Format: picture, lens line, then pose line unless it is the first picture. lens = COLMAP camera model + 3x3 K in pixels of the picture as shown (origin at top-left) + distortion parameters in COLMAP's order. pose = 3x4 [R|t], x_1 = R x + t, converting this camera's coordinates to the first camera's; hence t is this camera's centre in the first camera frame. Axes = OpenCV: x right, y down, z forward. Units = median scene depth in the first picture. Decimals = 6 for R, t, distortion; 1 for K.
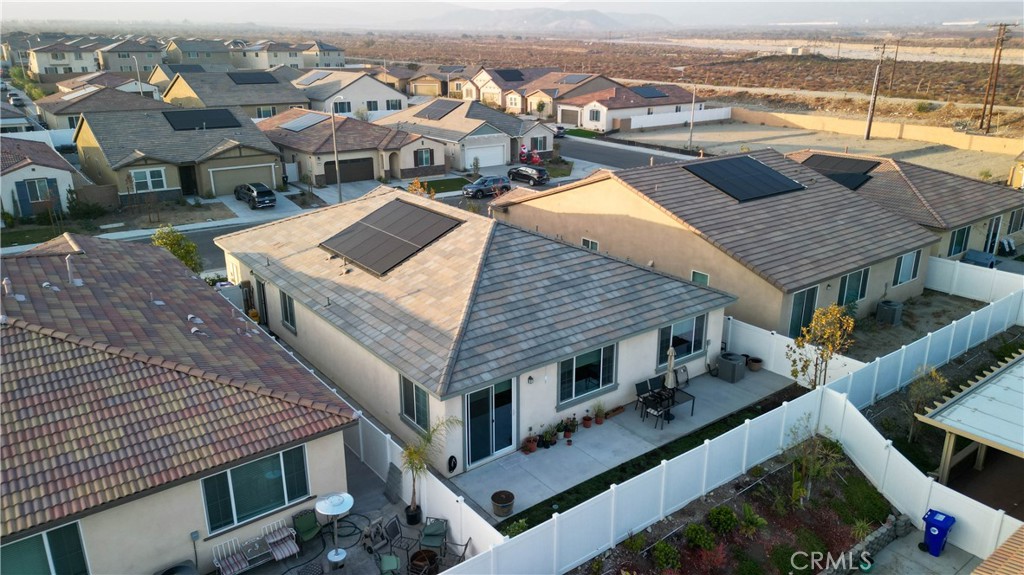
lens RADIAL K [[711.8, 0, 517.4], [0, 711.8, 287.1], [0, 0, 1]] dist [0.081896, -0.091230]
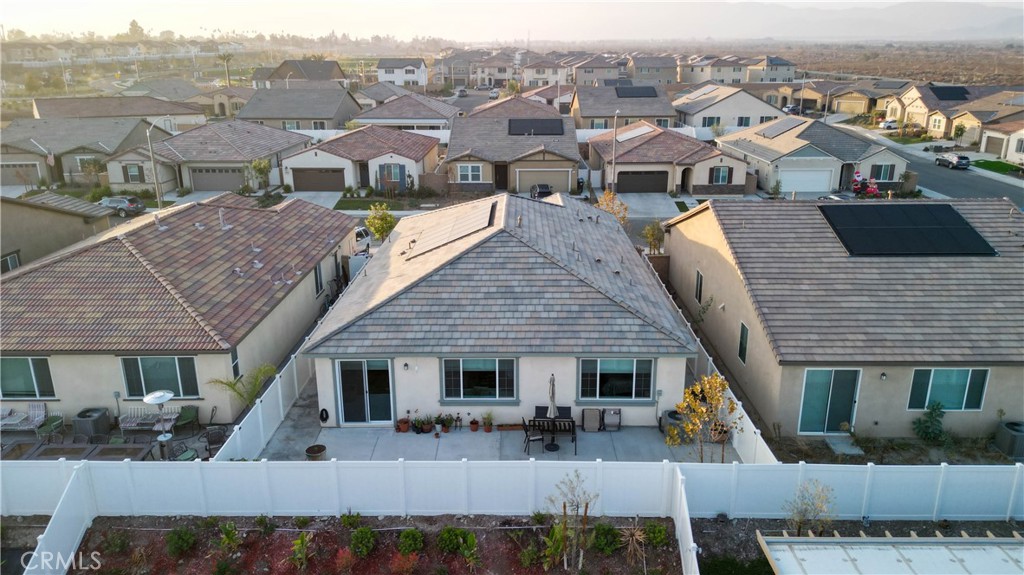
lens RADIAL K [[711.8, 0, 517.4], [0, 711.8, 287.1], [0, 0, 1]] dist [0.081896, -0.091230]
pose [[0.792303, 0.183784, -0.581790, 0.301878], [-0.194192, 0.979927, 0.045095, -0.028536], [0.578399, 0.077250, 0.812088, 0.075508]]
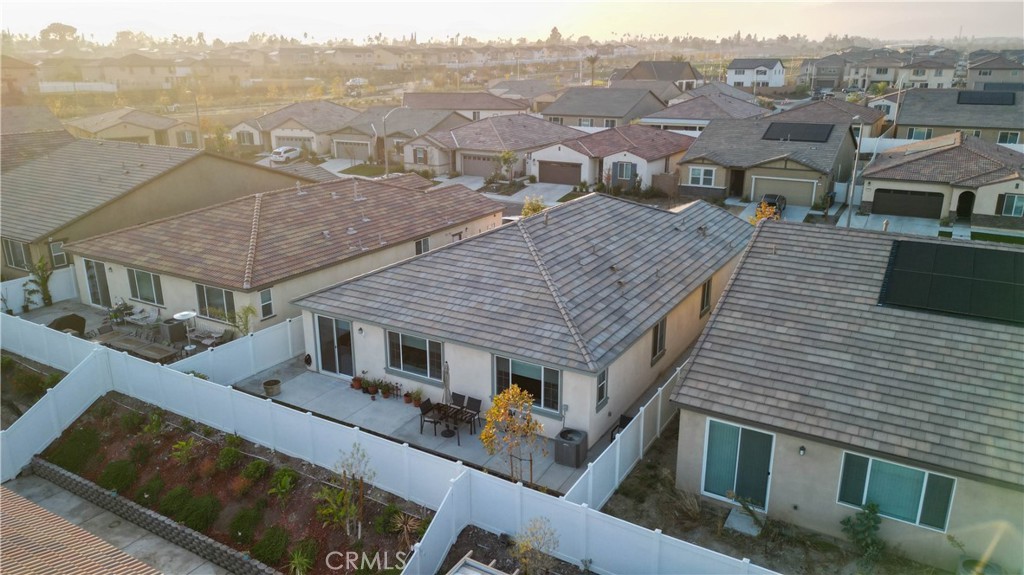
lens RADIAL K [[711.8, 0, 517.4], [0, 711.8, 287.1], [0, 0, 1]] dist [0.081896, -0.091230]
pose [[0.378442, 0.279609, -0.882383, 0.460415], [-0.298776, 0.939157, 0.169459, -0.088916], [0.876079, 0.199504, 0.438958, 0.266048]]
